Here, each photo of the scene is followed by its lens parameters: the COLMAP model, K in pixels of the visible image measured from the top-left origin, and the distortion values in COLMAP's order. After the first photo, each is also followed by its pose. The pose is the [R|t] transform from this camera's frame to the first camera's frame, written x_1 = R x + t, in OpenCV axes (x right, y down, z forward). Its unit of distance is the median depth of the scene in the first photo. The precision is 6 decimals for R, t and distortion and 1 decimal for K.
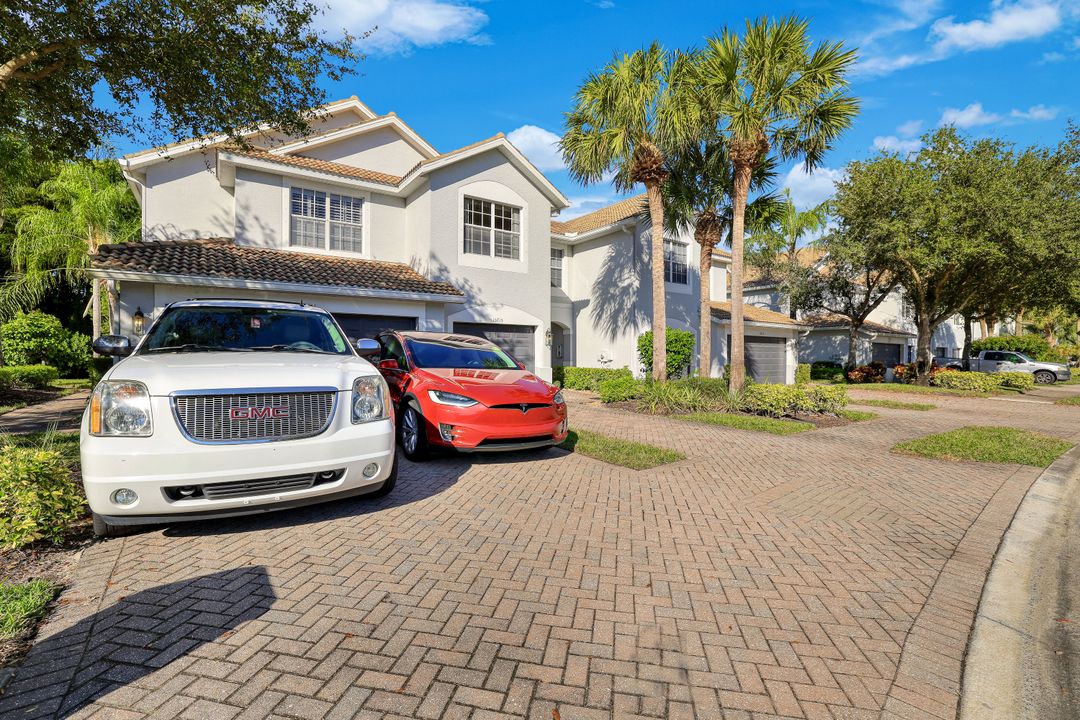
lens RADIAL K [[483.0, 0, 533.6], [0, 483.0, 358.0], [0, 0, 1]] dist [-0.050736, 0.023634]
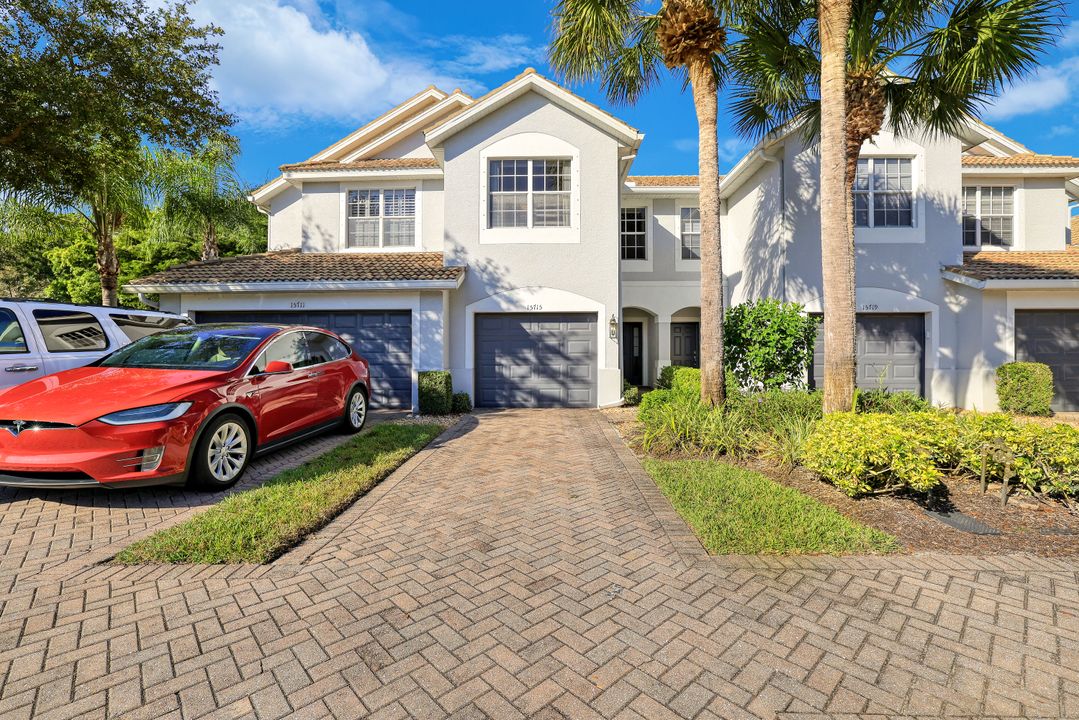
lens RADIAL K [[482.6, 0, 533.1], [0, 482.6, 358.0], [0, 0, 1]] dist [-0.050736, 0.023634]
pose [[0.804005, -0.004185, -0.594608, 0.402008], [0.003611, 0.999991, -0.002155, 0.006583], [0.594612, -0.000414, 0.804013, 0.380759]]
